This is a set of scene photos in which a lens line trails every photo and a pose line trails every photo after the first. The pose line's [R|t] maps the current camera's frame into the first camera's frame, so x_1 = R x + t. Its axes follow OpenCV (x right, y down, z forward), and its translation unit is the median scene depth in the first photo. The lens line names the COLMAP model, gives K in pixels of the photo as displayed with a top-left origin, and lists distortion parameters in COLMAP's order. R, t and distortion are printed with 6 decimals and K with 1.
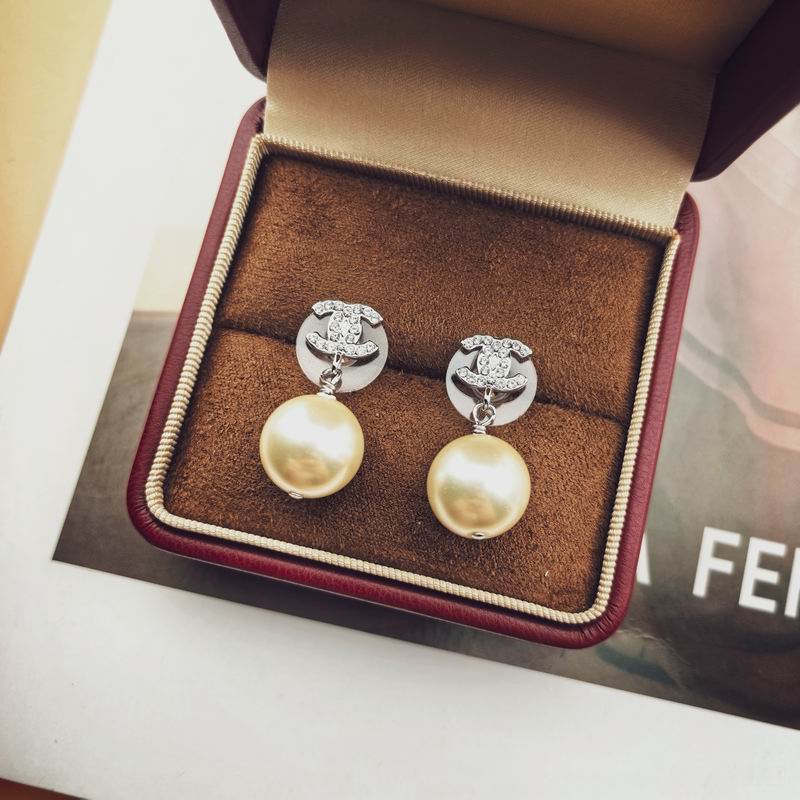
lens RADIAL K [[964.4, 0, 387.1], [0, 964.4, 402.1], [0, 0, 1]] dist [-0.001757, -0.019799]
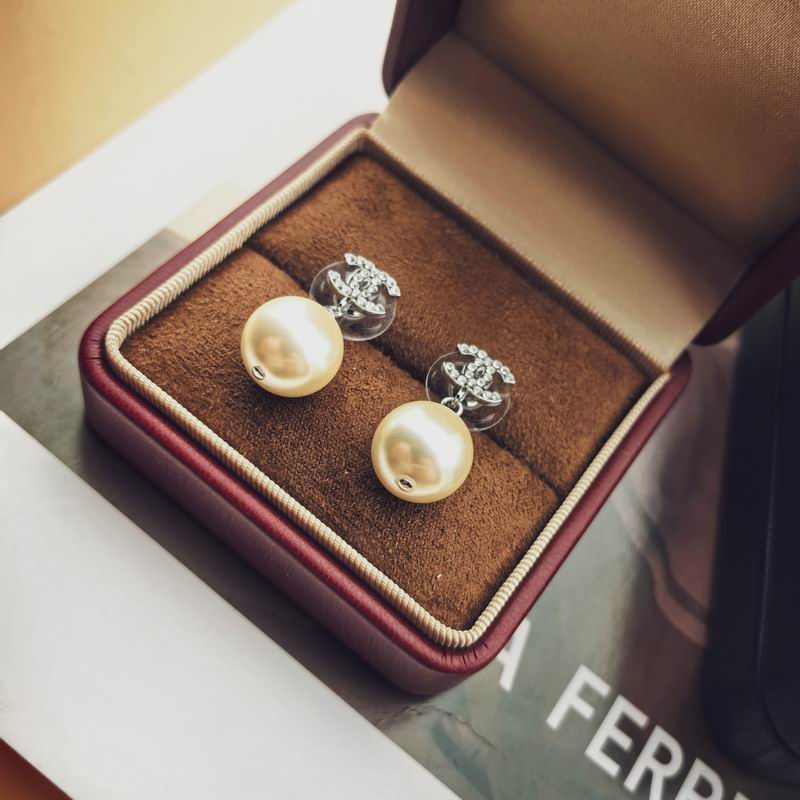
lens RADIAL K [[1004.2, 0, 412.2], [0, 1004.2, 400.4], [0, 0, 1]] dist [0.005303, 0.014317]
pose [[0.885434, 0.463901, 0.028320, 0.028094], [-0.428272, 0.838065, -0.337979, 0.362534], [-0.180523, 0.287130, 0.940727, -0.002032]]
